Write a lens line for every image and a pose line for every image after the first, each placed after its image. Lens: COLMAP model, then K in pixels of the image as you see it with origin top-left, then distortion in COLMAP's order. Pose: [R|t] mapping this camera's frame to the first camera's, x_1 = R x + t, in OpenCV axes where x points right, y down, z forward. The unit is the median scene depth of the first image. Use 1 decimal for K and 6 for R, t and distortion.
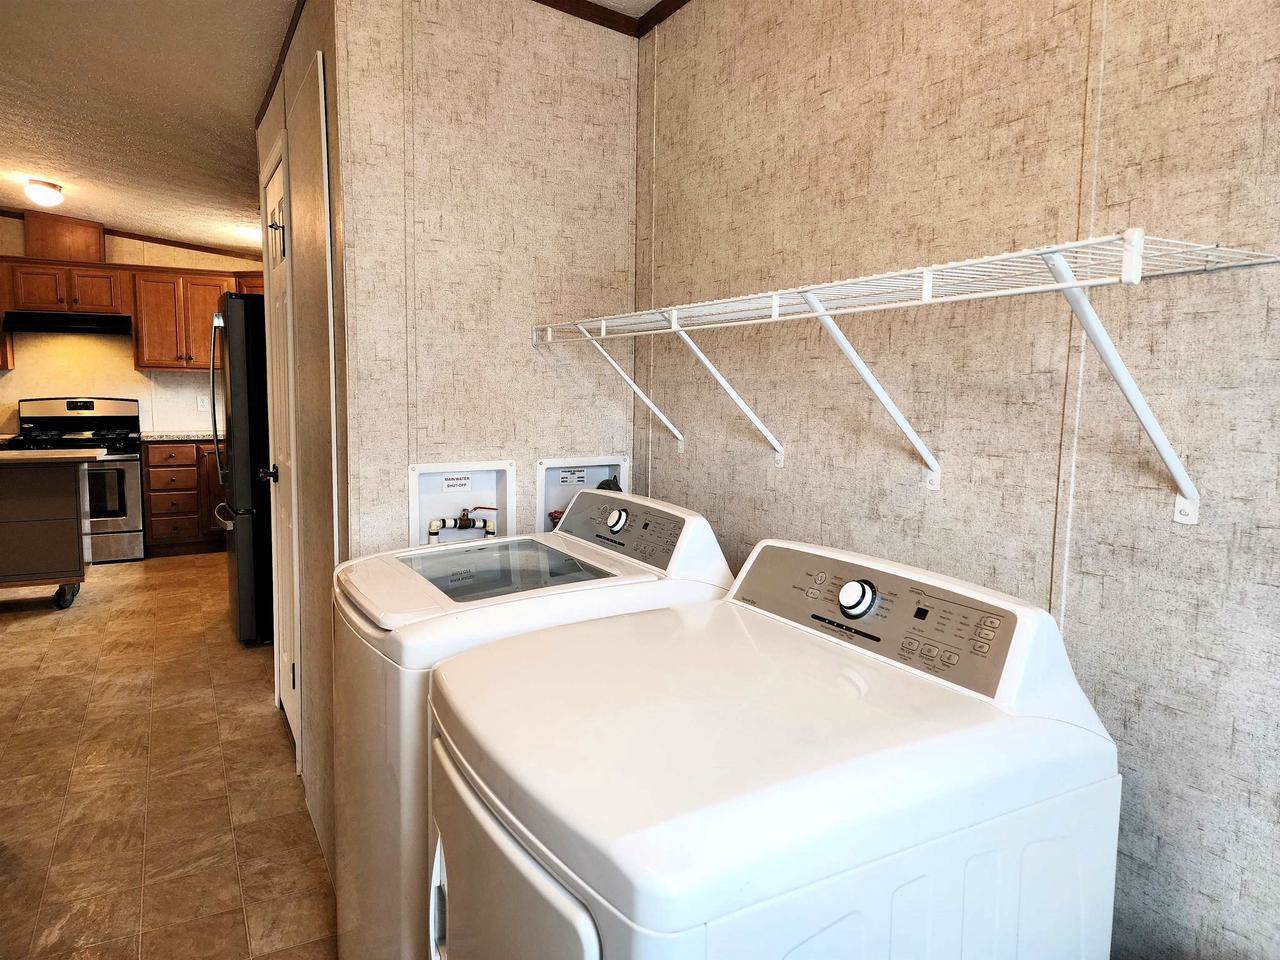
lens RADIAL K [[857.9, 0, 635.6], [0, 857.9, 471.8], [0, 0, 1]] dist [0.102302, -0.086495]
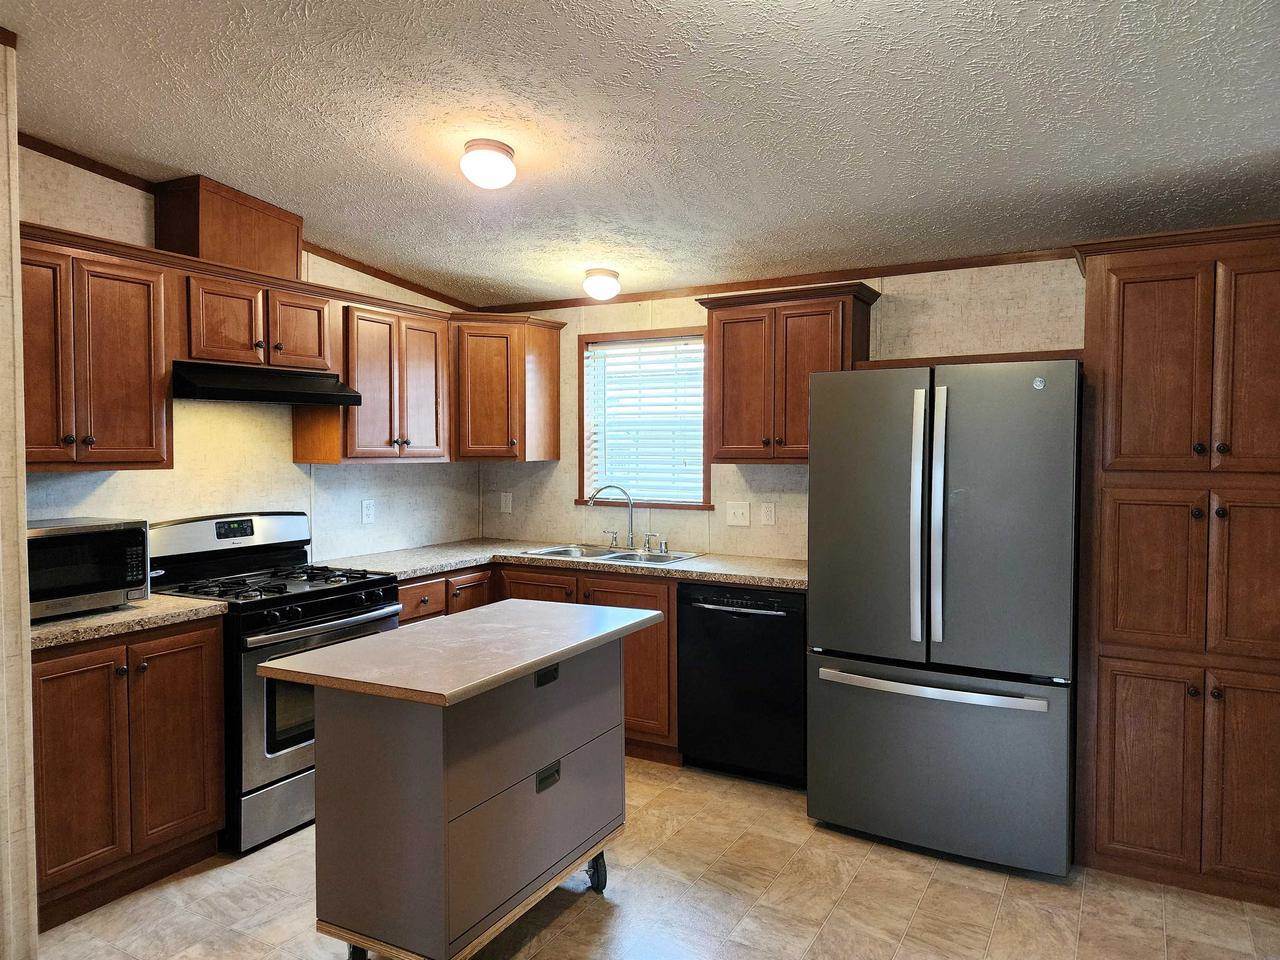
lens RADIAL K [[857.9, 0, 635.6], [0, 857.9, 471.8], [0, 0, 1]] dist [0.102302, -0.086495]
pose [[0.837005, -0.025617, 0.546595, -0.724703], [0.062465, 0.996847, -0.048934, -0.068546], [-0.543618, 0.075101, 0.835966, 0.395027]]
